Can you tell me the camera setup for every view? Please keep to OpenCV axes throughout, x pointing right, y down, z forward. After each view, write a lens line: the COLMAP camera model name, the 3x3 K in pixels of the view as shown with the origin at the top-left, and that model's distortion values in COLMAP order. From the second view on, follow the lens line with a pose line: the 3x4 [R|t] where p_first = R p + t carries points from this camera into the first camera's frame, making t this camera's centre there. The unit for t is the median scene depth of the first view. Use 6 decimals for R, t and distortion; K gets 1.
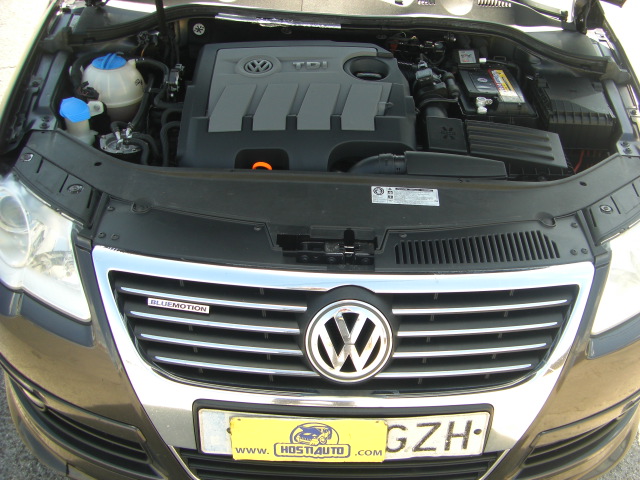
lens RADIAL K [[766.8, 0, 374.1], [0, 766.8, 247.8], [0, 0, 1]] dist [-0.177470, 0.205631]
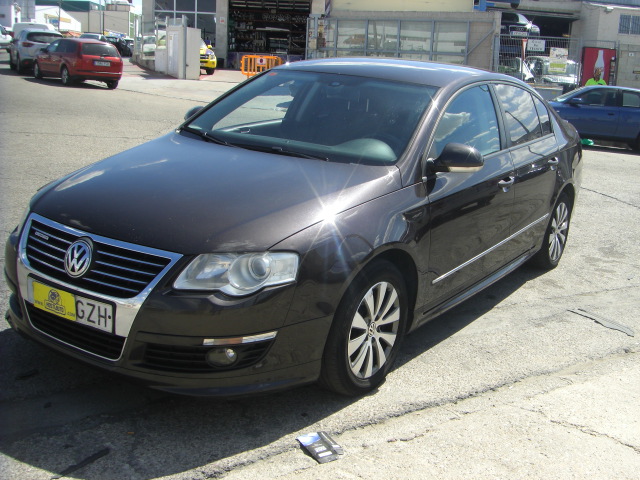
lens RADIAL K [[766.8, 0, 374.1], [0, 766.8, 247.8], [0, 0, 1]] dist [-0.177470, 0.205631]
pose [[0.828491, 0.128124, -0.545148, 1.859971], [-0.319937, 0.907256, -0.272996, 0.407605], [0.459611, 0.400588, 0.792645, -0.371571]]
